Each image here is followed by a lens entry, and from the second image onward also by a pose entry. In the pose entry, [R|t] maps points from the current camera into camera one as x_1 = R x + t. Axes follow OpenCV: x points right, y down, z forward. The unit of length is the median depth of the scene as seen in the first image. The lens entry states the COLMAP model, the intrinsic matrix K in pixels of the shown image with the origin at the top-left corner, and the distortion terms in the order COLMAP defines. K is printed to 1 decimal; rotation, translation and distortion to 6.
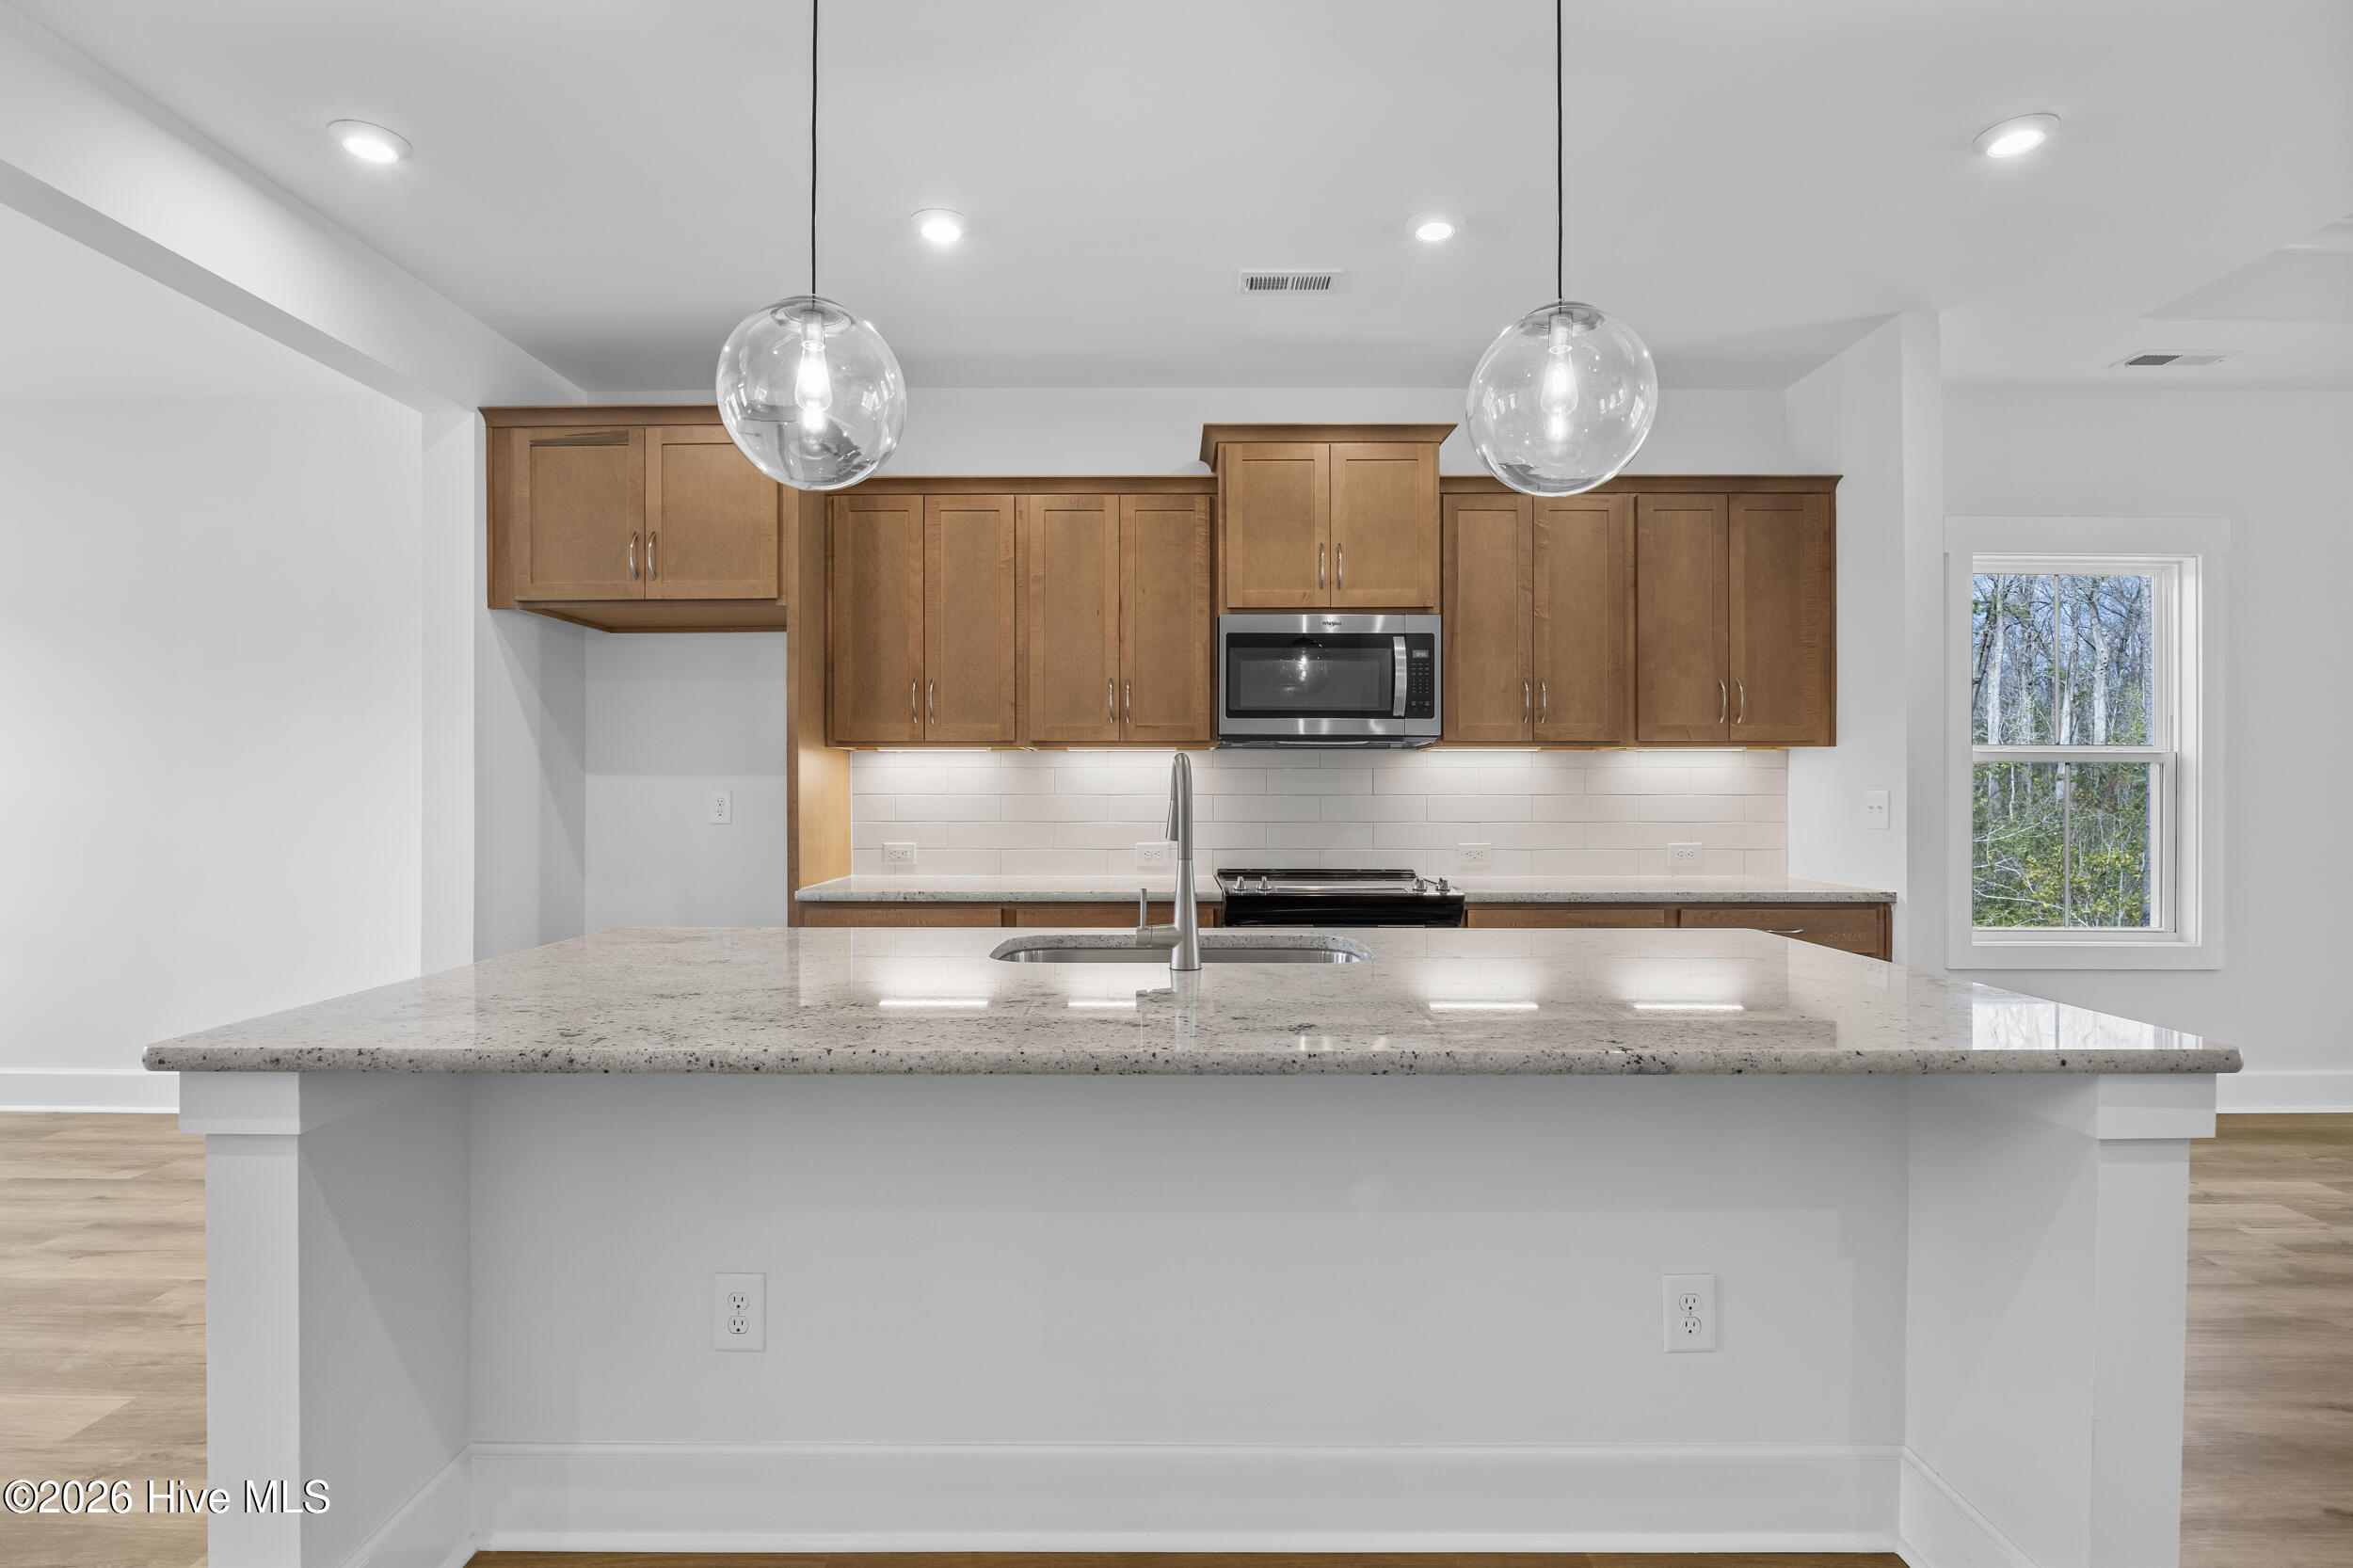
lens RADIAL K [[1097.6, 0, 1174.9], [0, 1097.6, 789.0], [0, 0, 1]] dist [-0.016512, 0.001418]
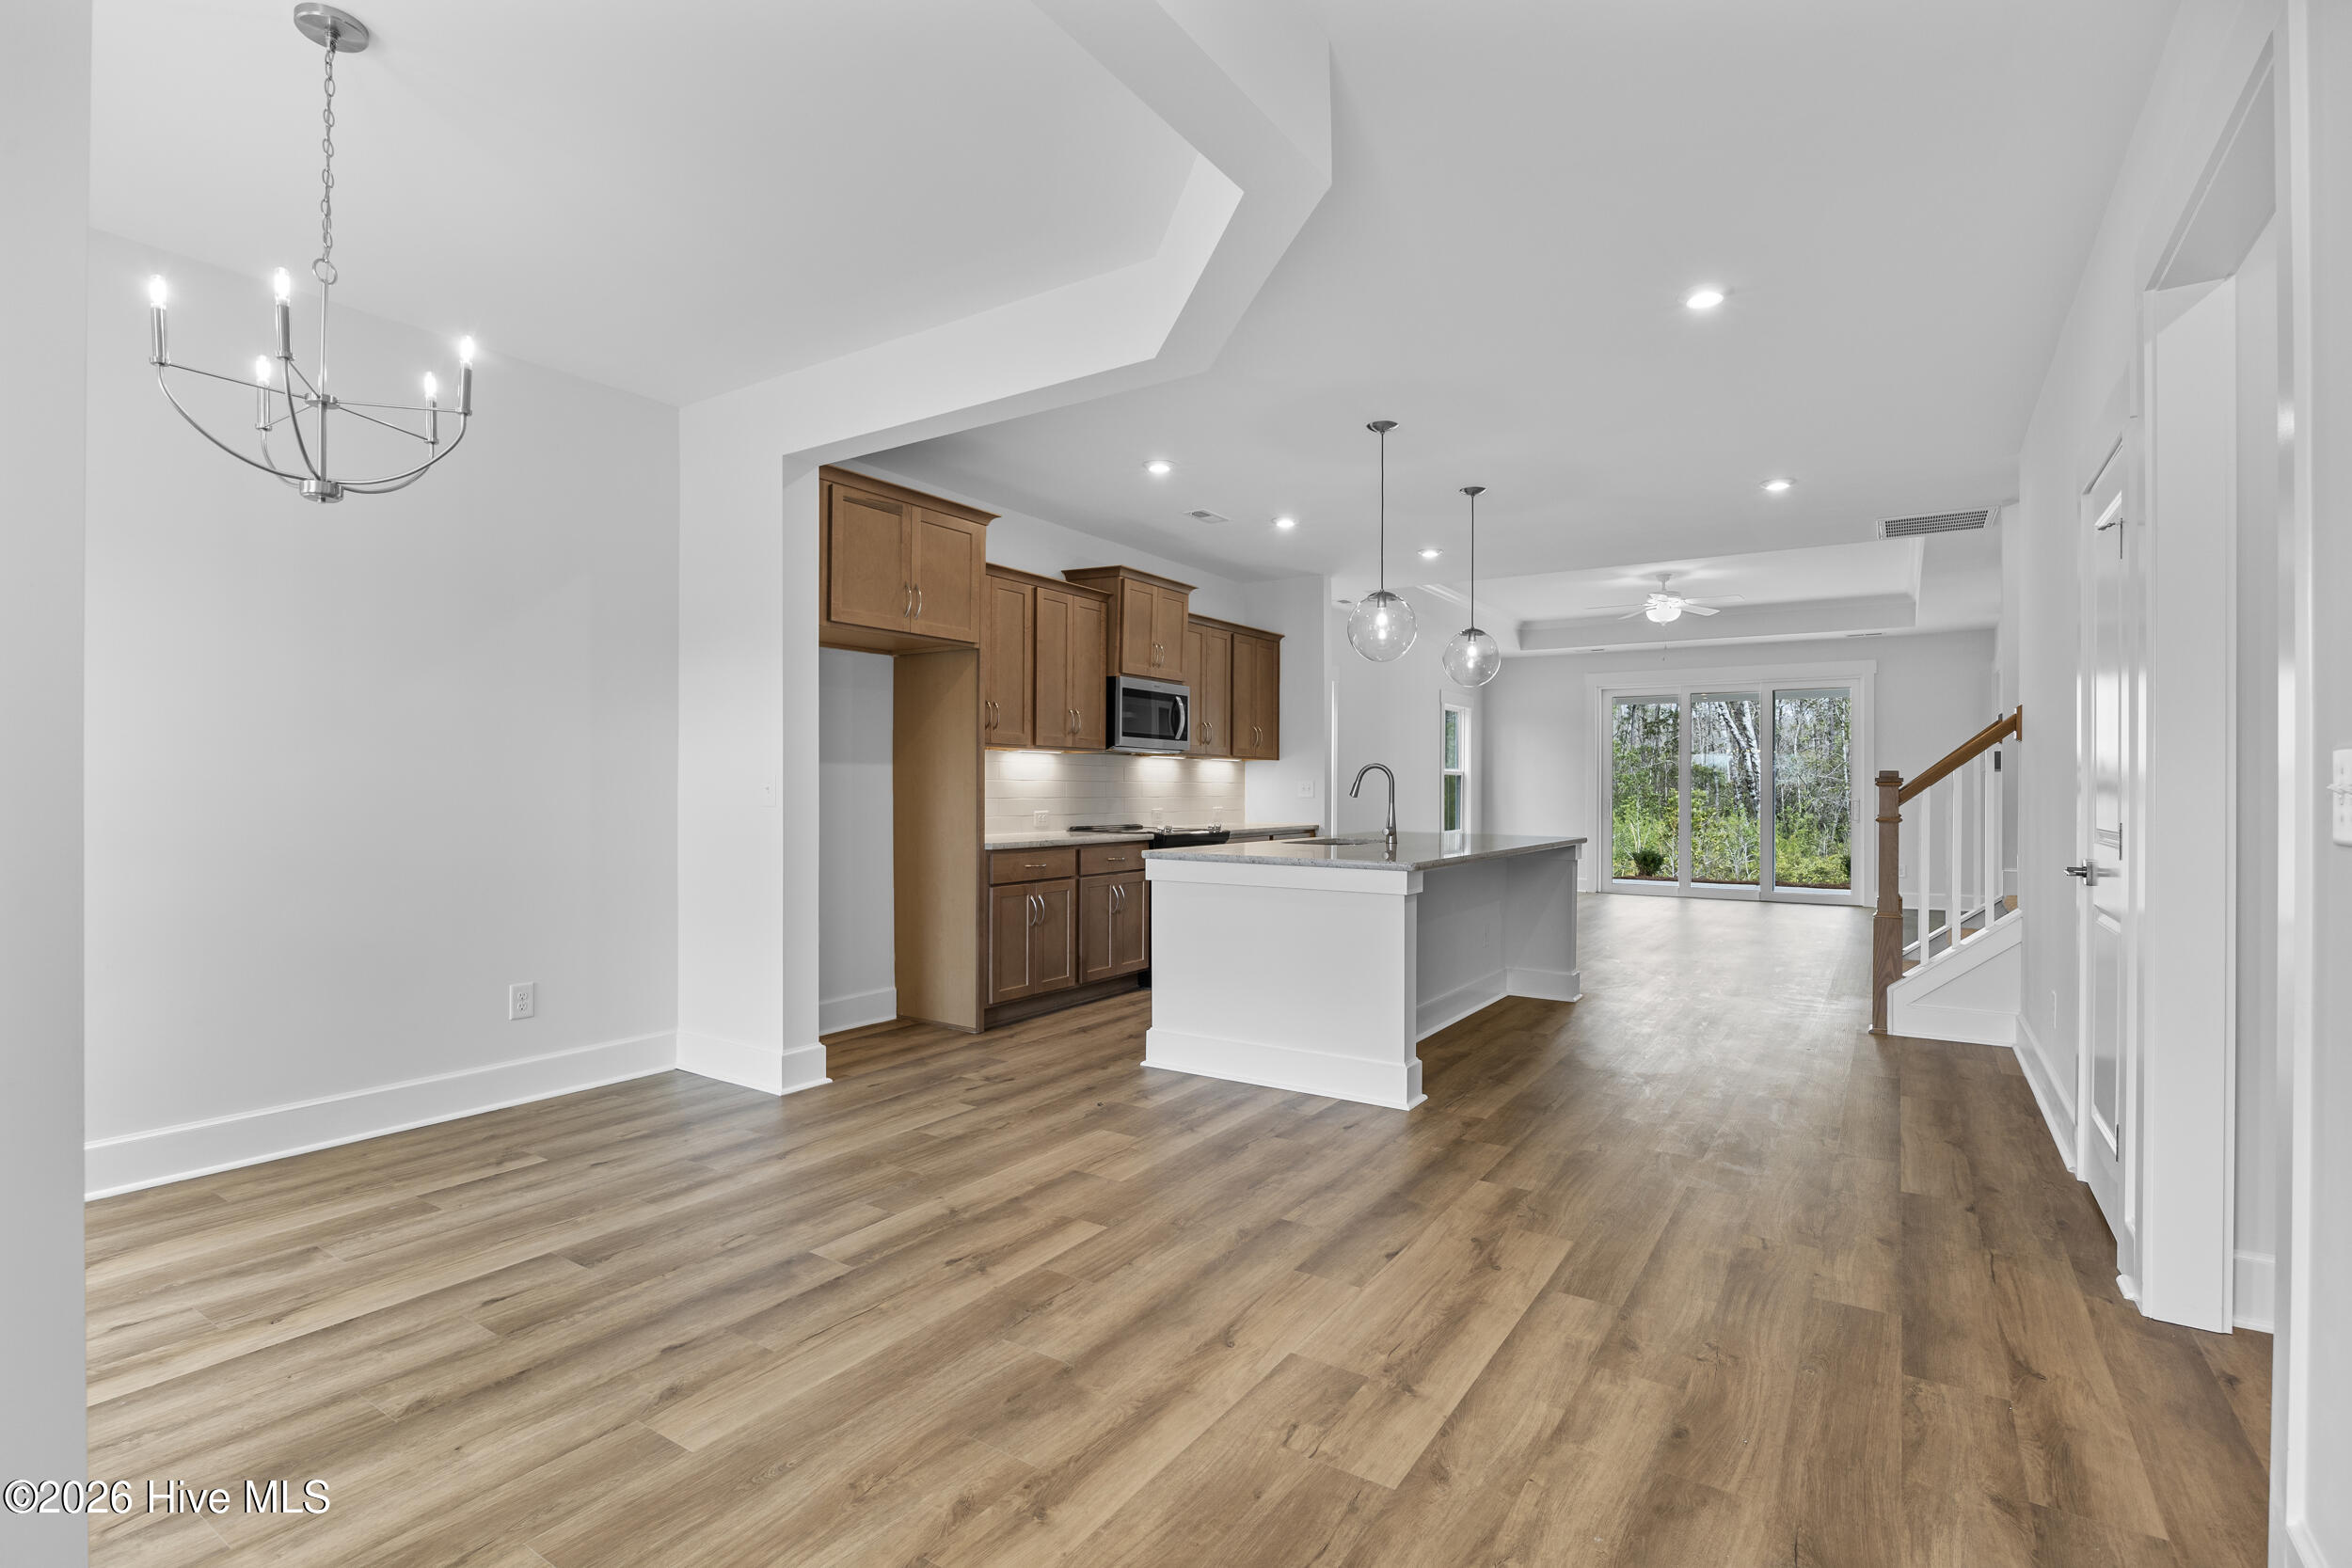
lens RADIAL K [[1097.0, 0, 1185.6], [0, 1097.0, 793.7], [0, 0, 1]] dist [-0.016512, 0.001418]
pose [[0.543364, -0.002305, 0.839494, -1.347908], [-0.006065, 0.999959, 0.006671, 0.013780], [-0.839476, -0.008716, 0.543328, -0.025677]]
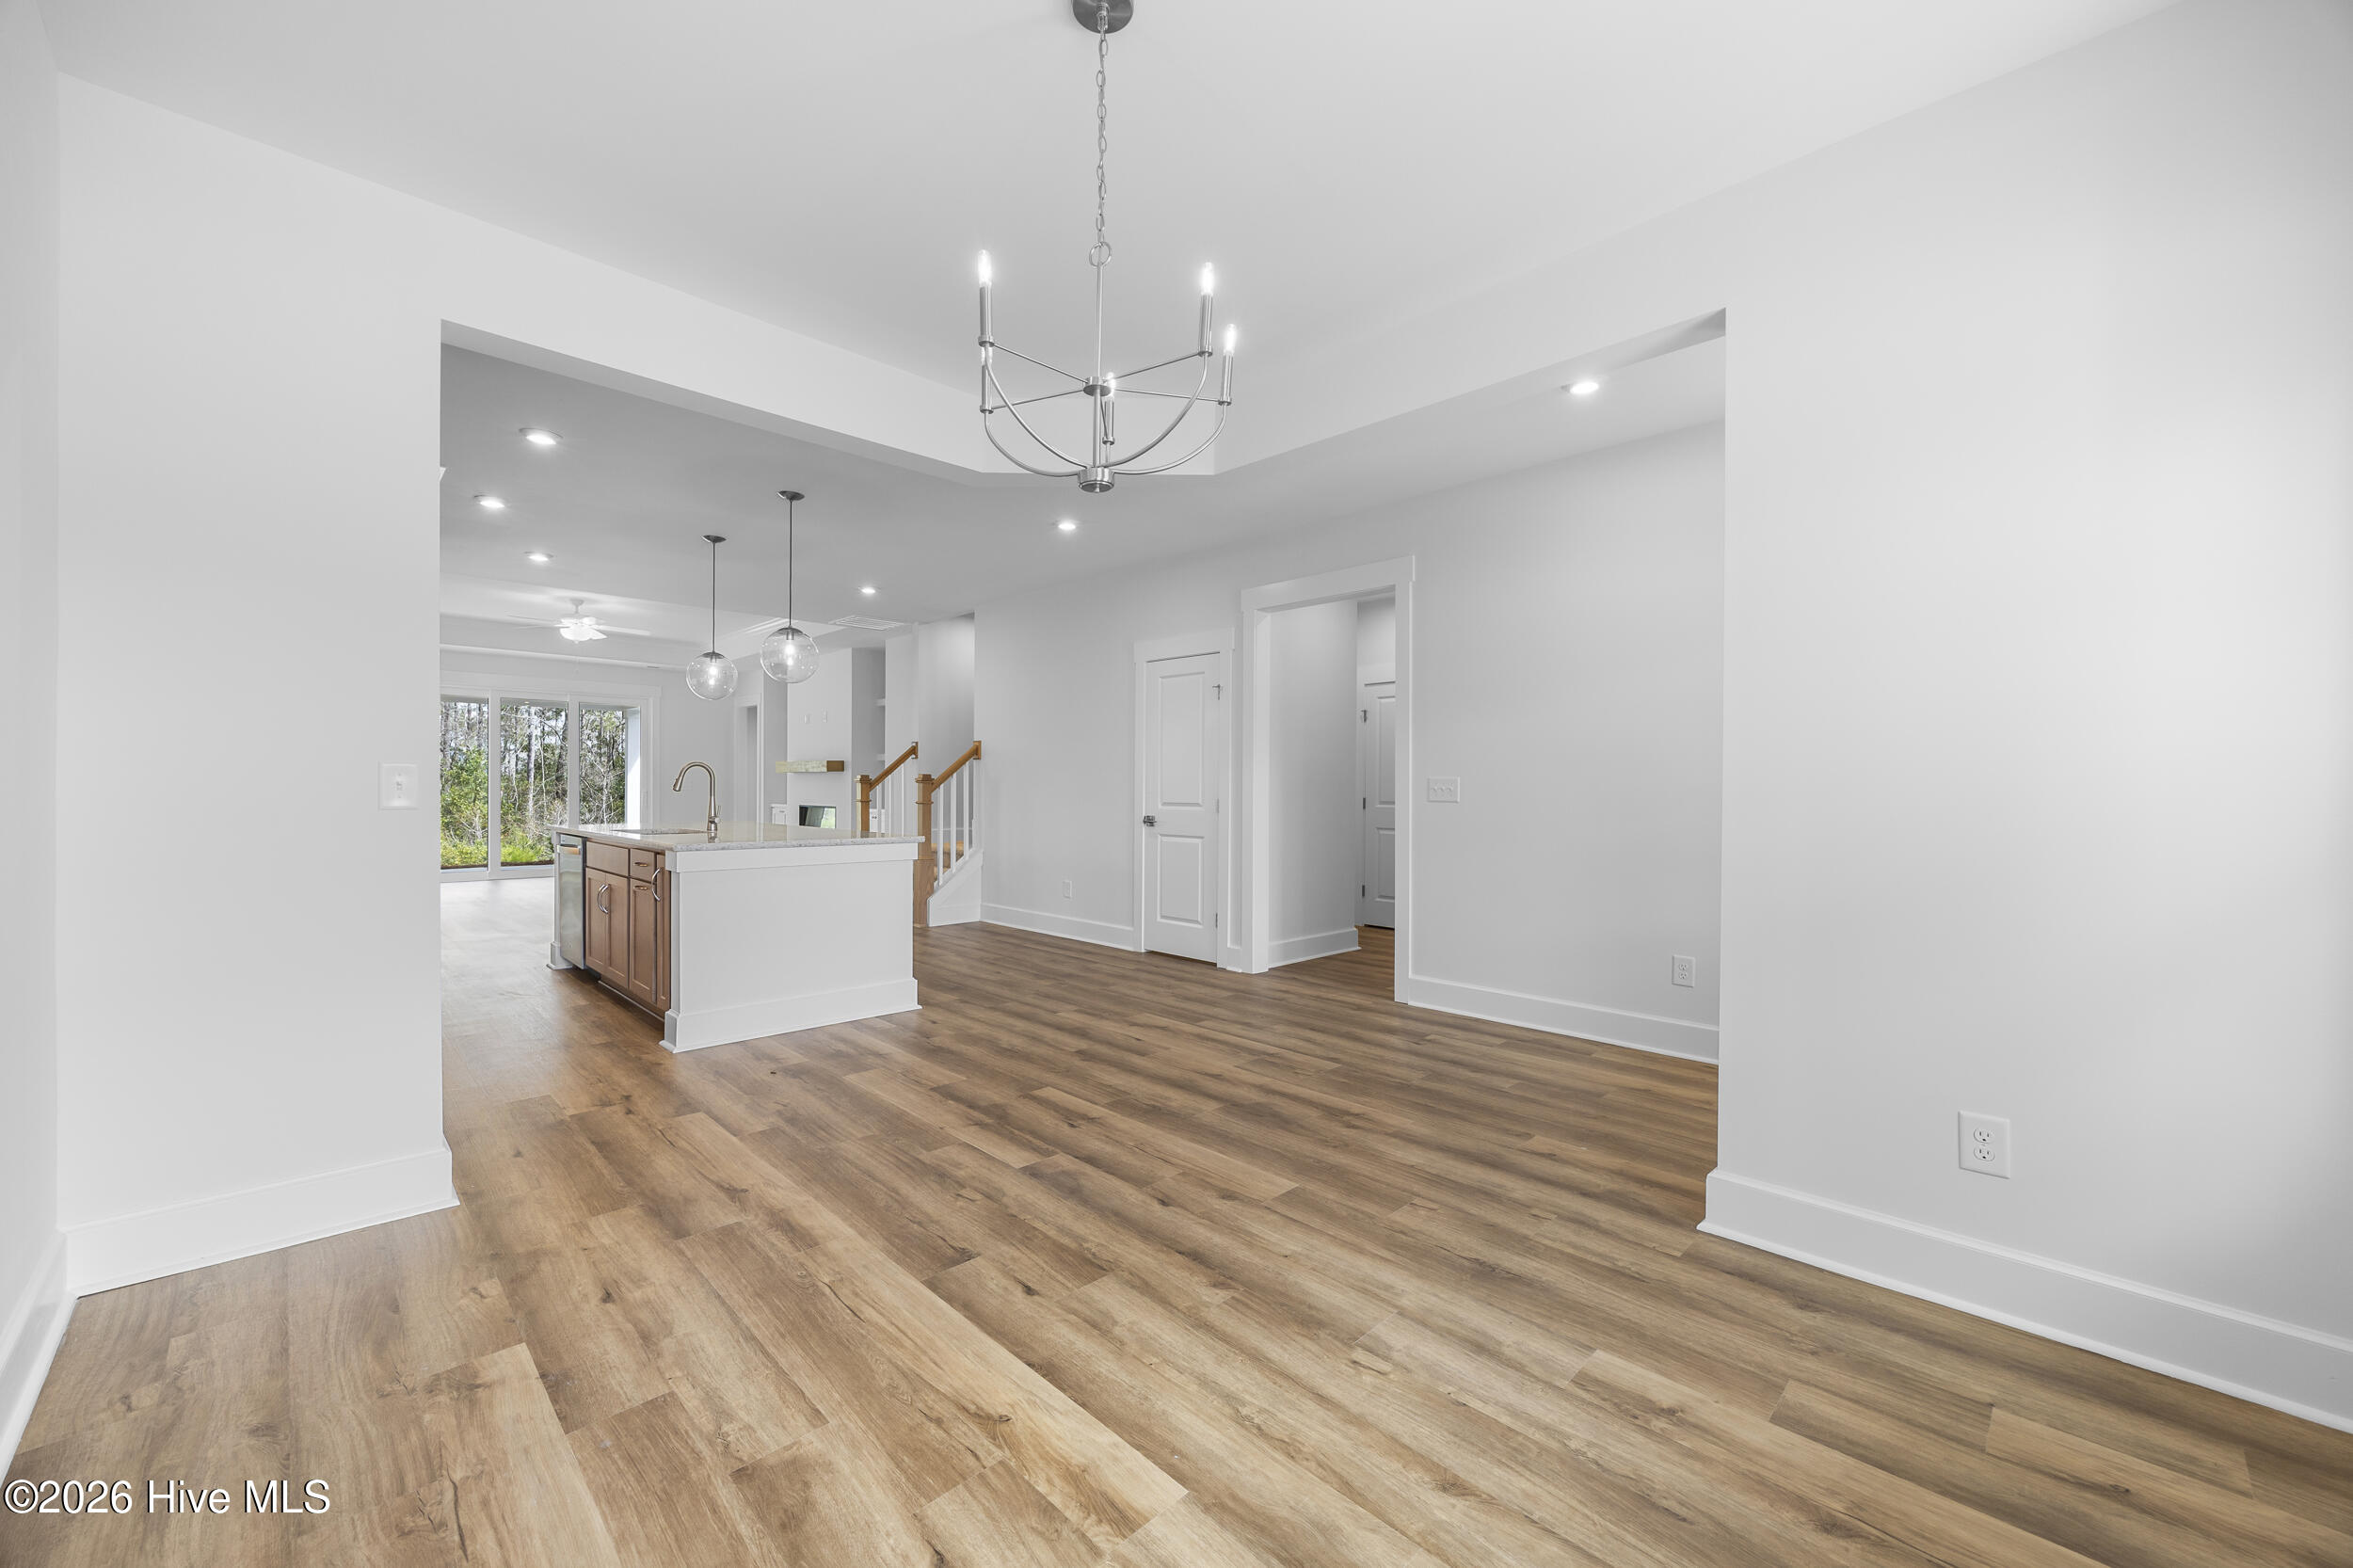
lens RADIAL K [[907.2, 0, 1155.7], [0, 907.2, 773.4], [0, 0, 1]] dist [-0.002053, 0.000093]
pose [[-0.691497, 0.006510, 0.722350, -1.481330], [-0.008859, 0.999808, -0.017491, 0.018741], [-0.722325, -0.018495, -0.691306, 1.006540]]
